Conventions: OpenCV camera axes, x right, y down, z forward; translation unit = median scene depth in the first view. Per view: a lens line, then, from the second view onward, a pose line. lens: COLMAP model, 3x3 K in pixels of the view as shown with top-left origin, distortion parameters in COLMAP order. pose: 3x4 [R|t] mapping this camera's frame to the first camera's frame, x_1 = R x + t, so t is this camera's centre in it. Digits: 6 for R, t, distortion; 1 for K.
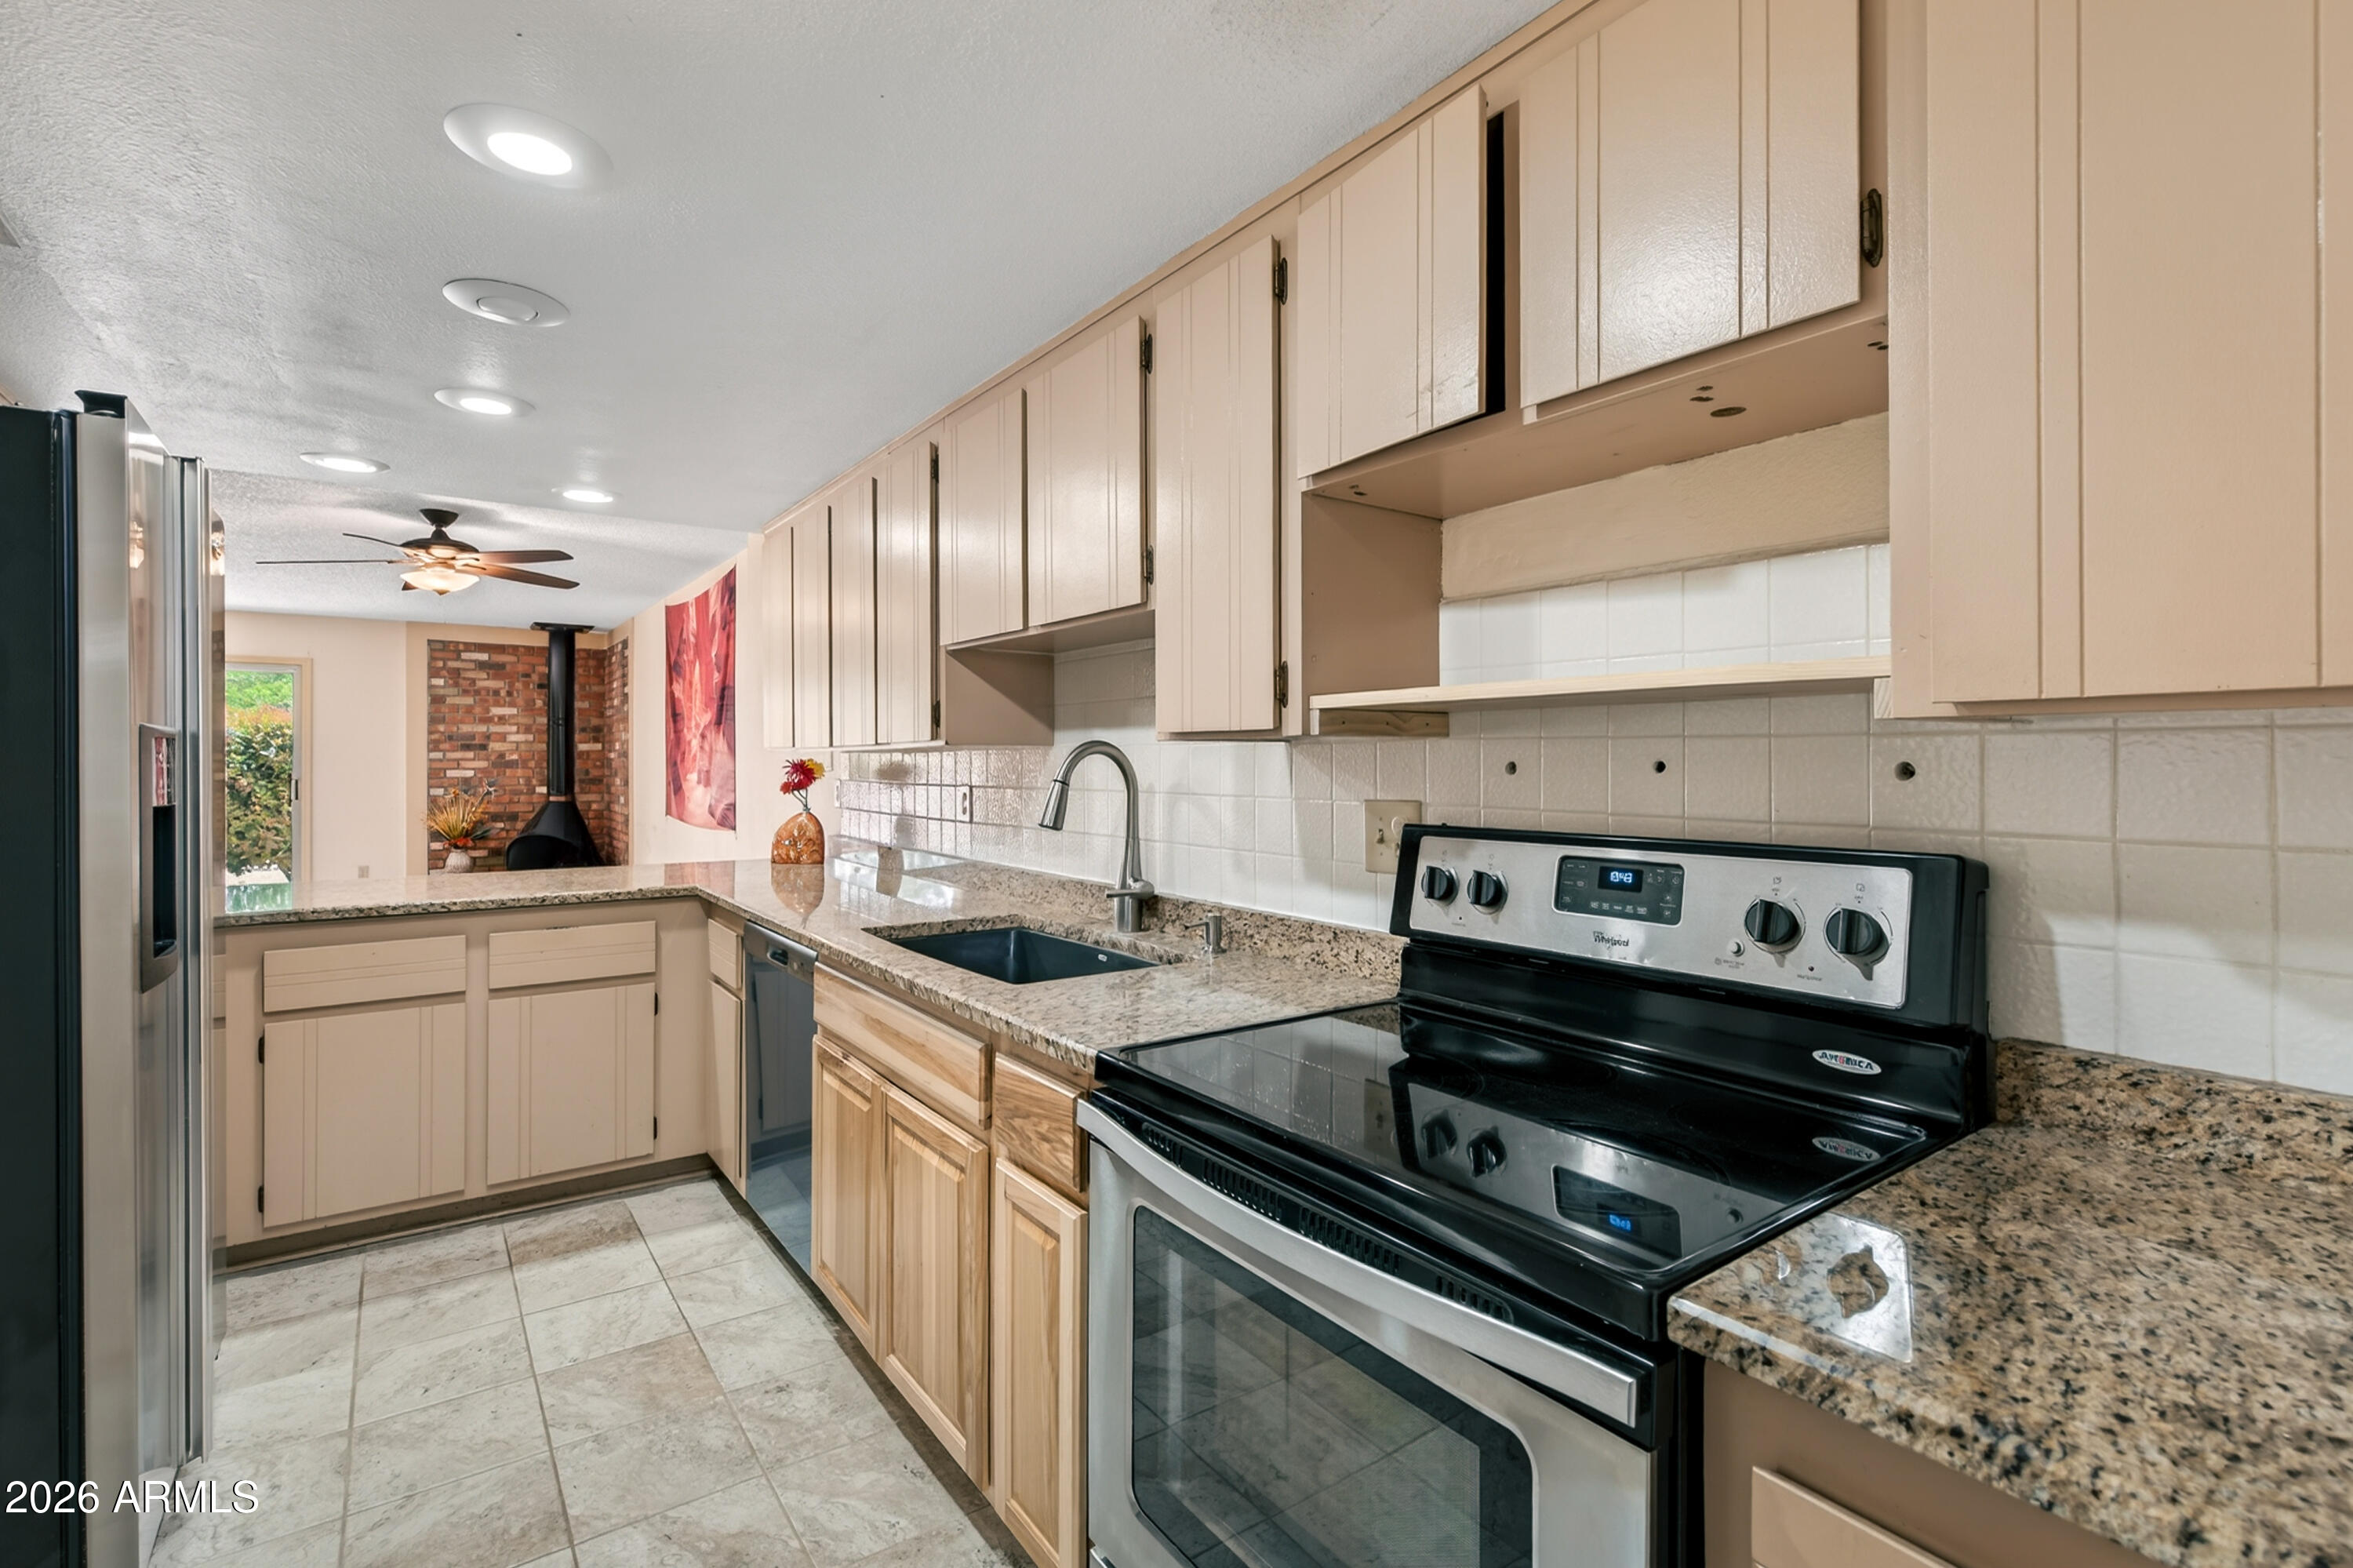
lens RADIAL K [[1062.8, 0, 1183.0], [0, 1062.8, 755.8], [0, 0, 1]] dist [-0.001557, -0.001175]
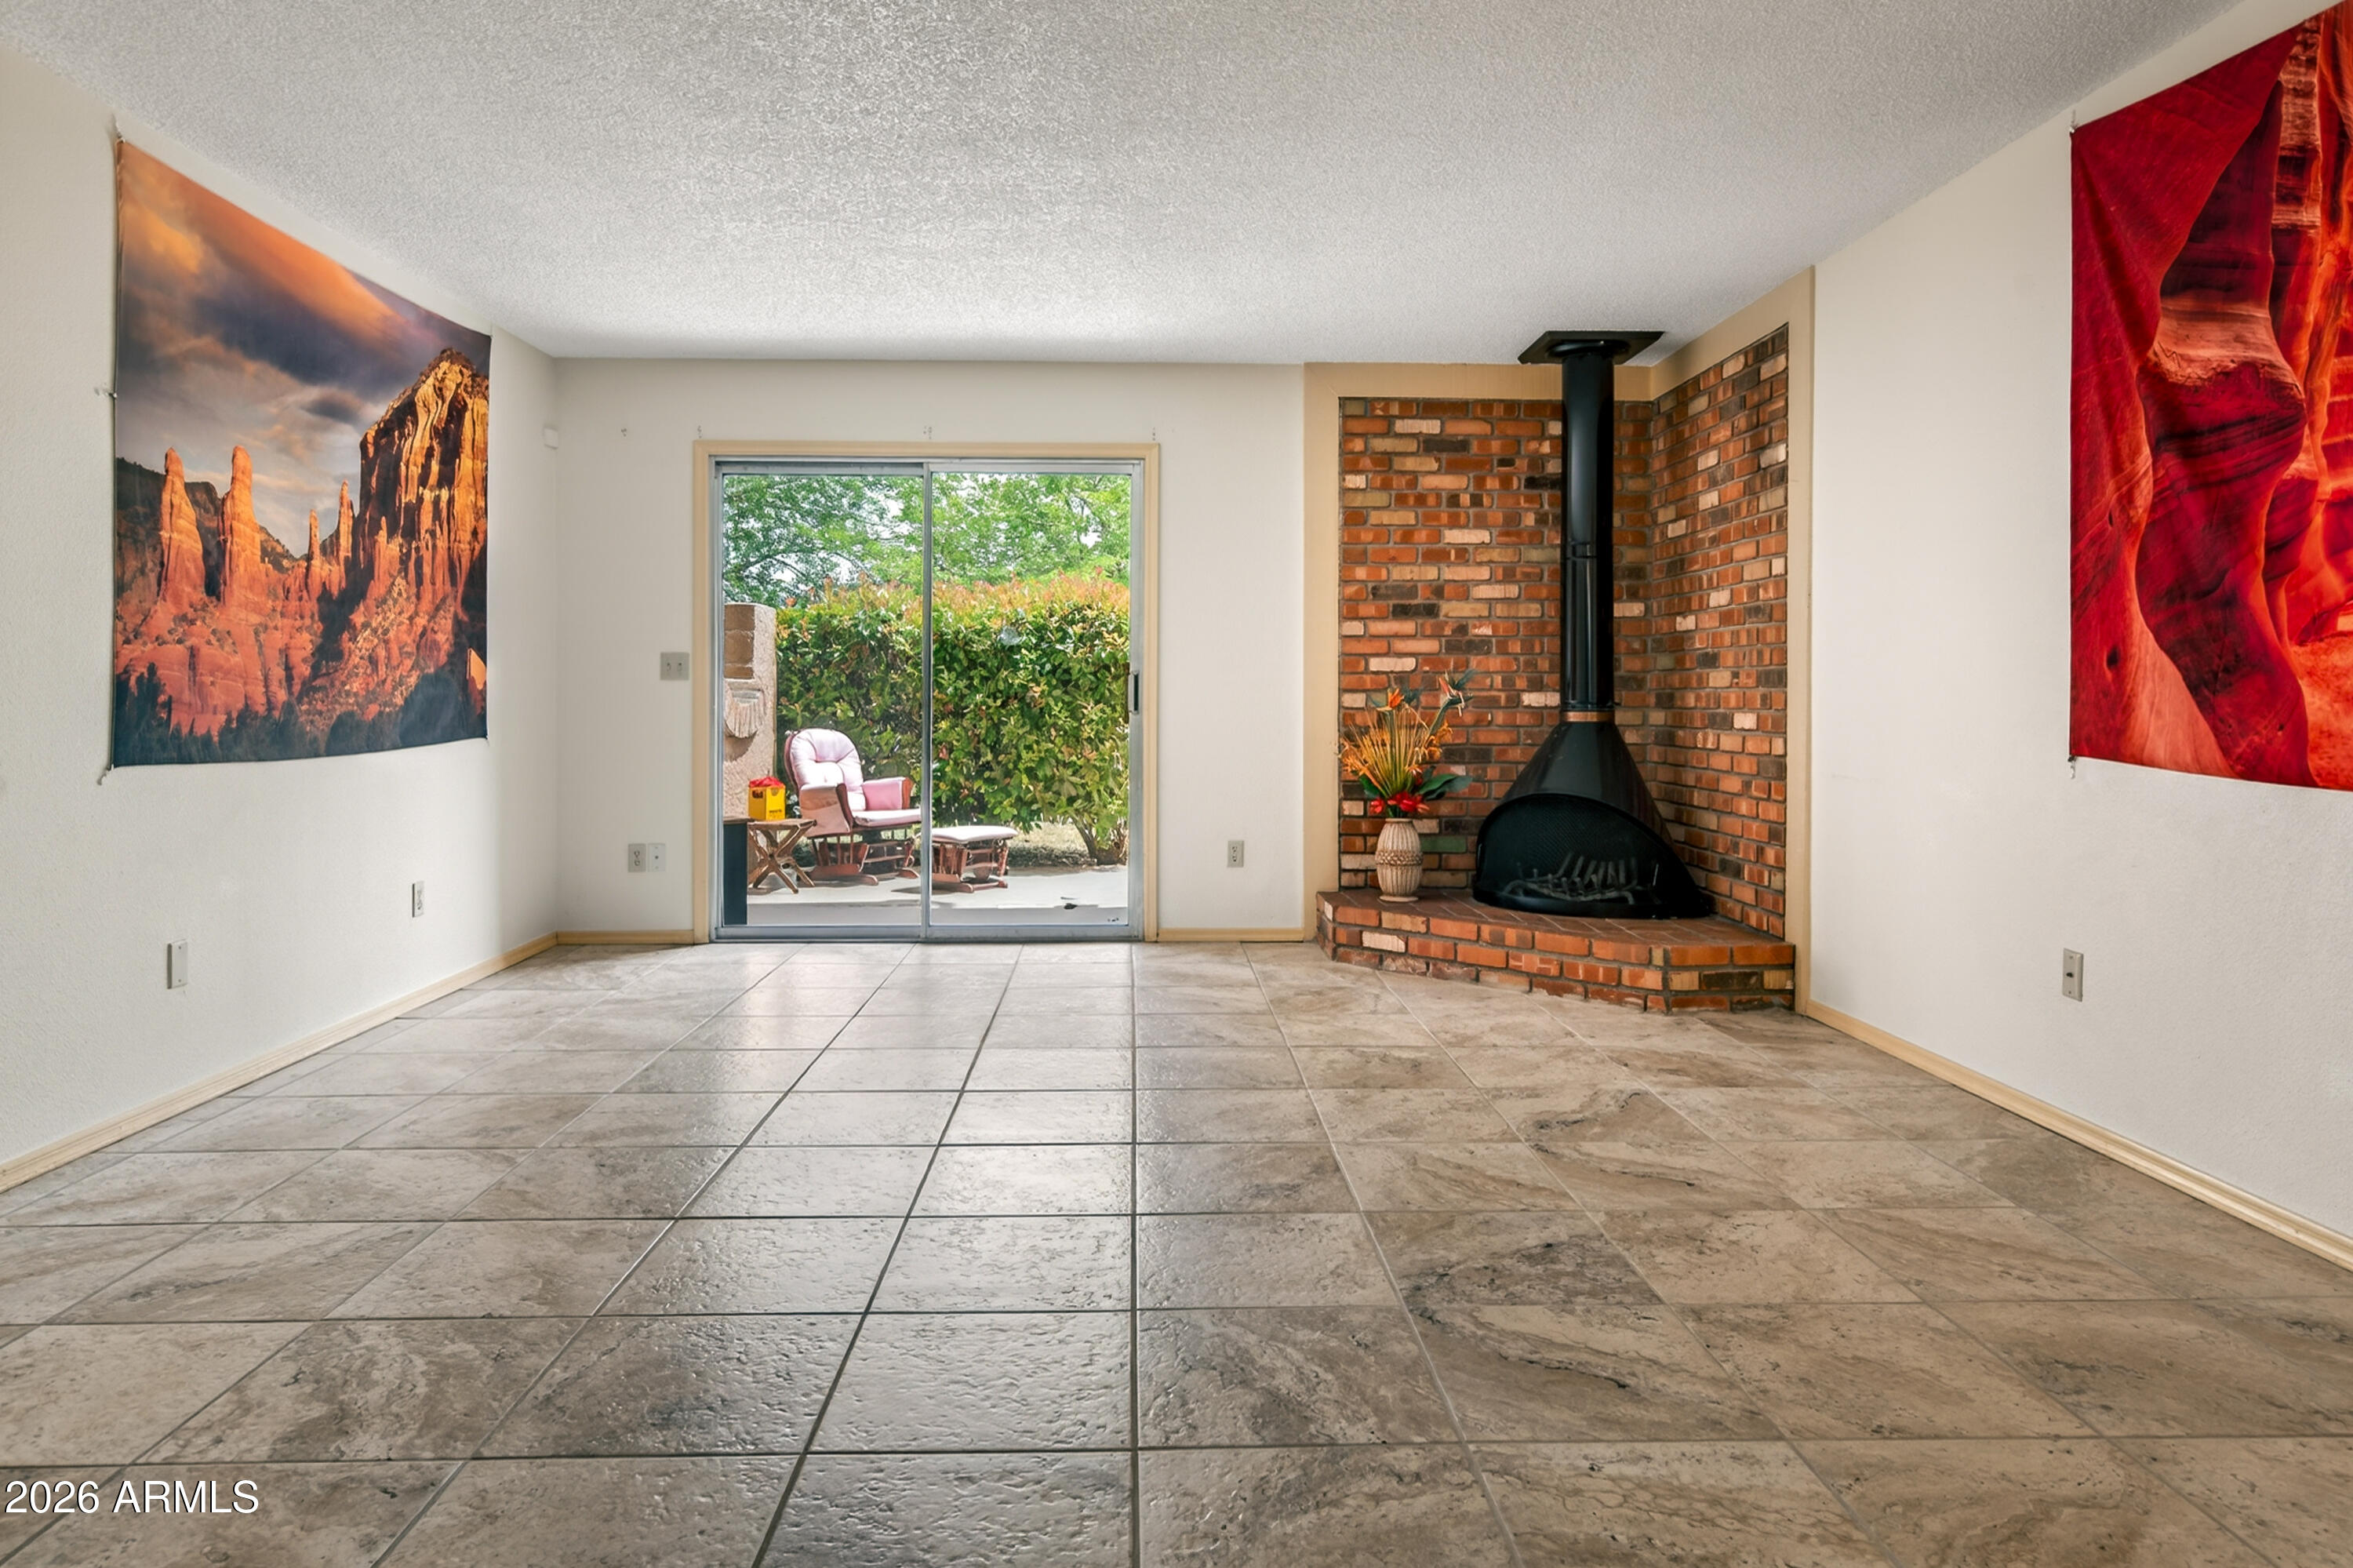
lens RADIAL K [[1446.1, 0, 1154.9], [0, 1446.1, 712.4], [0, 0, 1]] dist [-0.022398, 0.009522]
pose [[0.818697, 0.008367, -0.574165, -0.384094], [0.000293, 0.999888, 0.014989, 0.028980], [0.574226, -0.012440, 0.818602, 0.383303]]
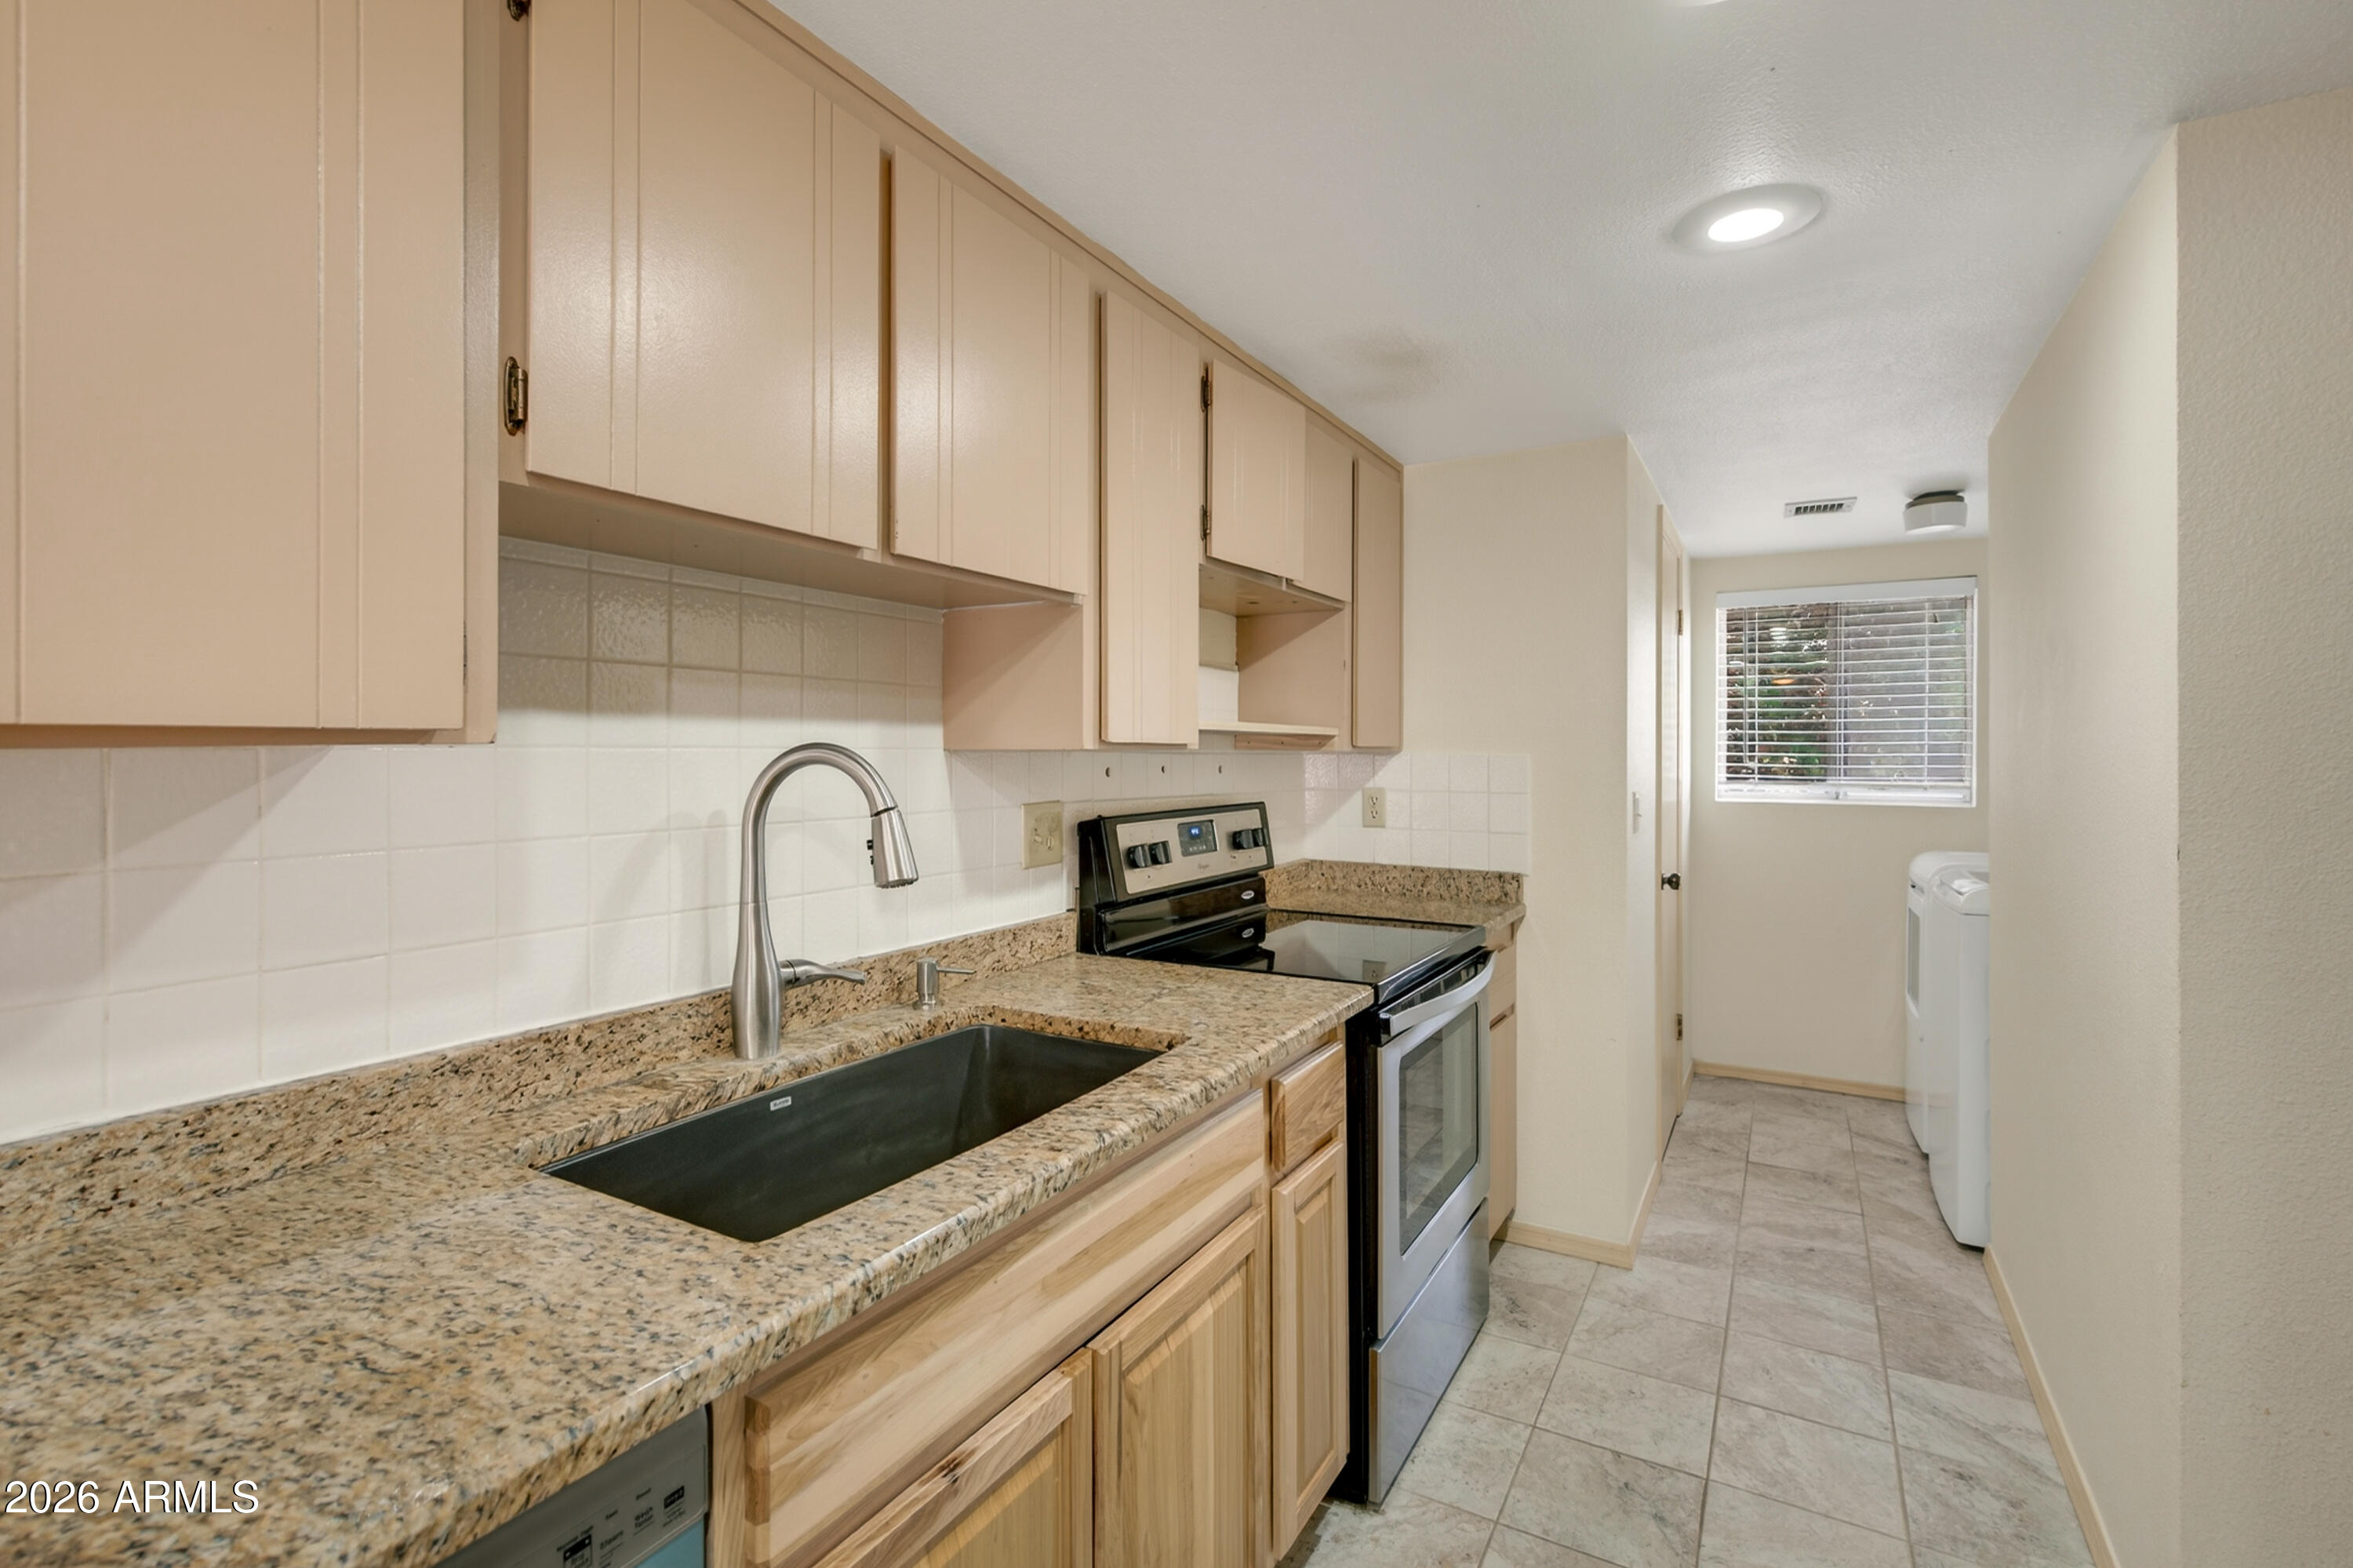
lens RADIAL K [[1062.8, 0, 1146.2], [0, 1062.8, 744.2], [0, 0, 1]] dist [-0.001557, -0.001175]
pose [[-0.383932, 0.011687, 0.923287, -0.174830], [-0.000623, 0.999916, -0.012916, -0.001200], [-0.923361, -0.005534, -0.383893, 0.256131]]
